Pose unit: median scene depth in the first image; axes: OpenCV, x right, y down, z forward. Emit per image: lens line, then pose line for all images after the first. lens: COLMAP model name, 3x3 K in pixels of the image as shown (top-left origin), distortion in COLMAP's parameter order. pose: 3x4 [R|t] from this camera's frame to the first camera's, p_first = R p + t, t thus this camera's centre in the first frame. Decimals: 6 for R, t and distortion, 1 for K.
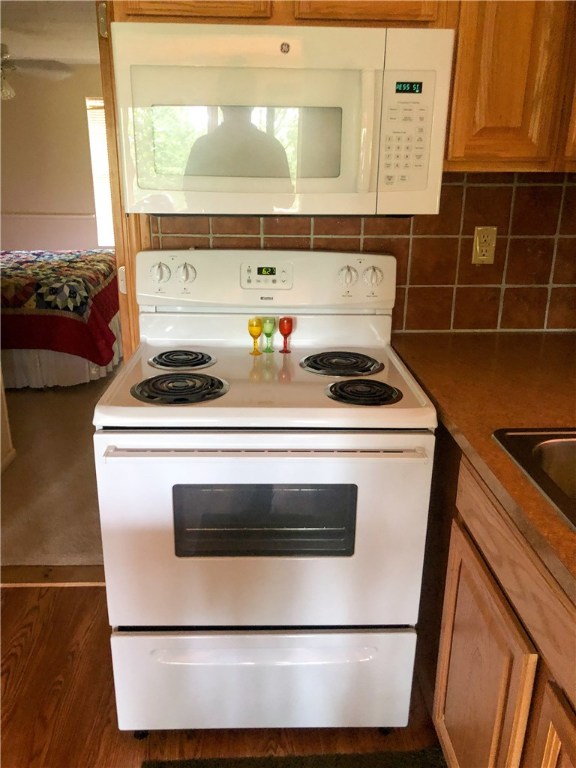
lens RADIAL K [[626.9, 0, 274.9], [0, 626.9, 383.2], [0, 0, 1]] dist [0.044138, -0.038195]
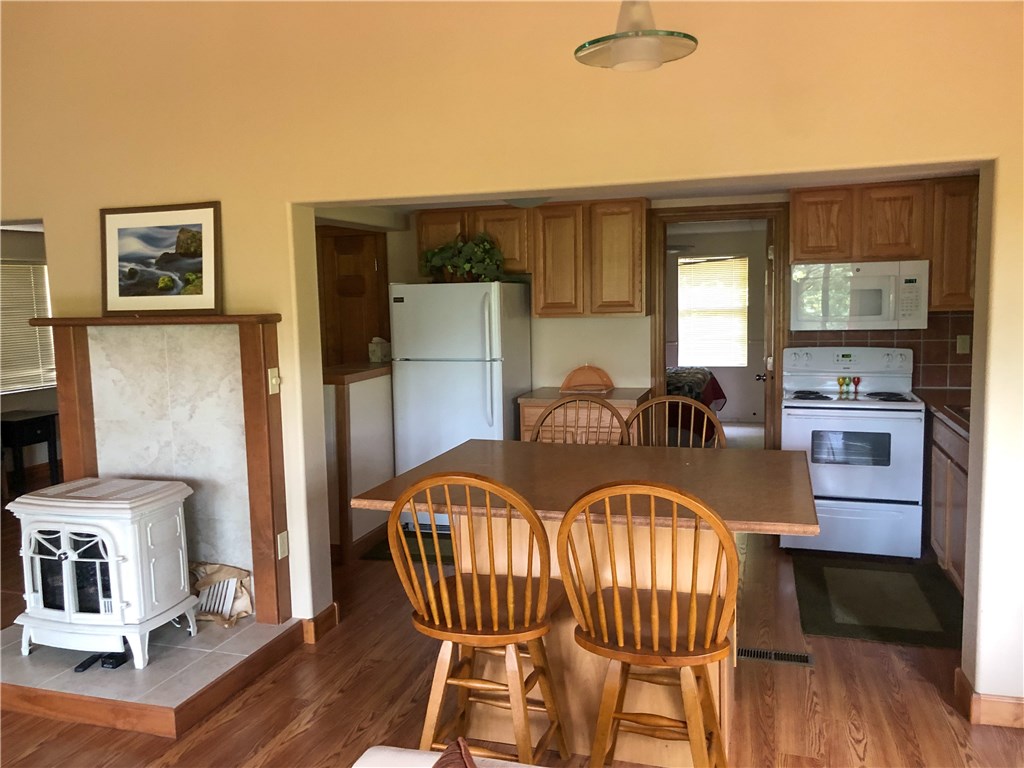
lens RADIAL K [[835.9, 0, 512.0], [0, 835.9, 384.0], [0, 0, 1]] dist [0.044138, -0.038195]
pose [[0.944797, 0.003673, -0.327636, -0.177575], [-0.076503, 0.974772, -0.209683, 0.716285], [0.318600, 0.223173, 0.921243, -2.362736]]
